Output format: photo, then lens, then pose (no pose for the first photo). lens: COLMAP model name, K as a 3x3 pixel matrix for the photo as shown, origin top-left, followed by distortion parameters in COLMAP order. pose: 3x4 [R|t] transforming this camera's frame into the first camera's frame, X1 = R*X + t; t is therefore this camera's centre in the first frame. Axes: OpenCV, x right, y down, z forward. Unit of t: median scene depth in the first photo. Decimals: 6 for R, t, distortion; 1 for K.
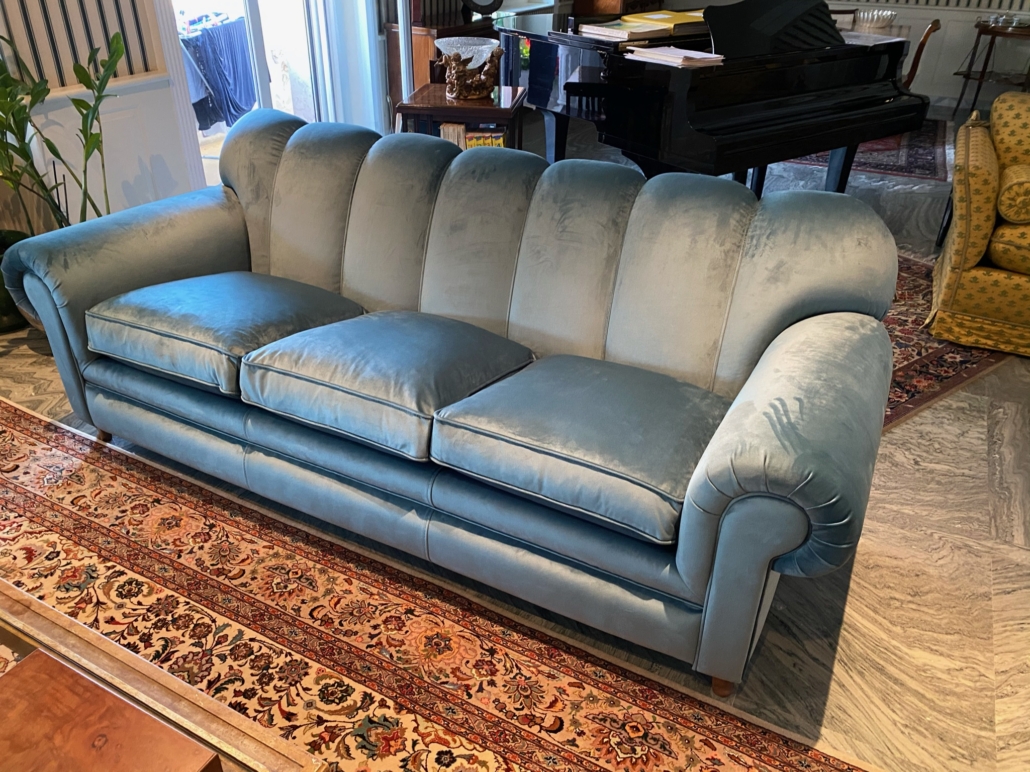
lens RADIAL K [[794.0, 0, 515.0], [0, 794.0, 386.0], [0, 0, 1]] dist [0.034636, -0.000251]
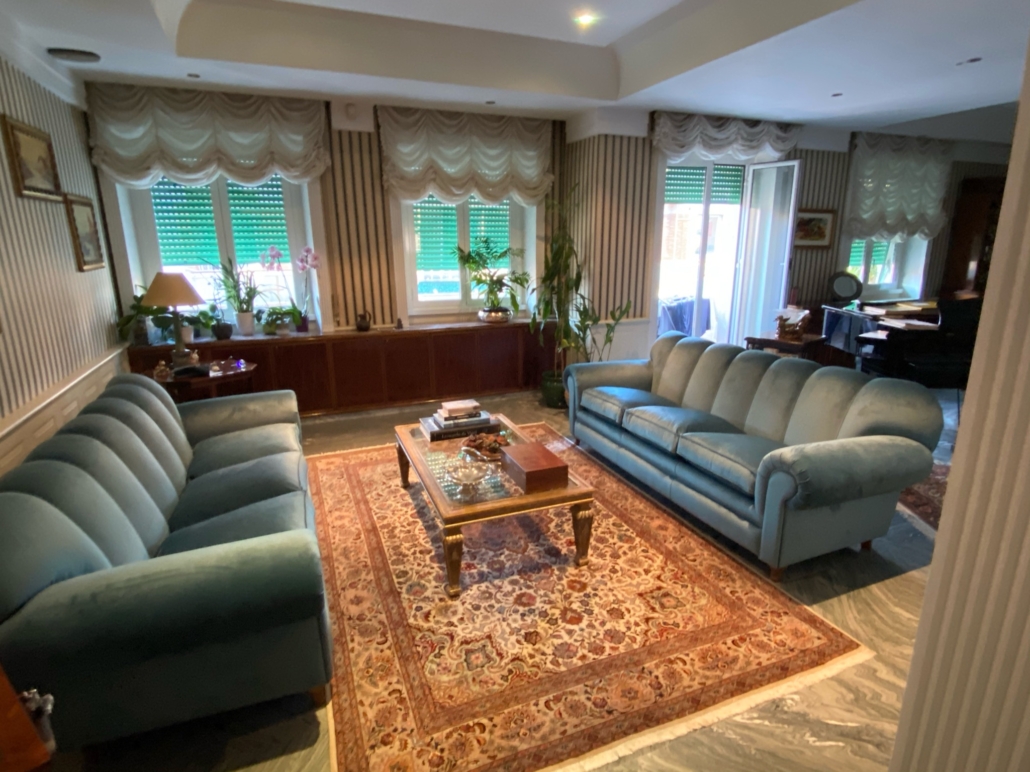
lens RADIAL K [[558.0, 0, 515.0], [0, 558.0, 386.0], [0, 0, 1]] dist [-0.001941, -0.000561]
pose [[0.768780, 0.135080, -0.625084, 0.472516], [-0.301966, 0.938288, -0.168619, 0.282827], [0.563732, 0.318385, 0.762127, -0.585155]]
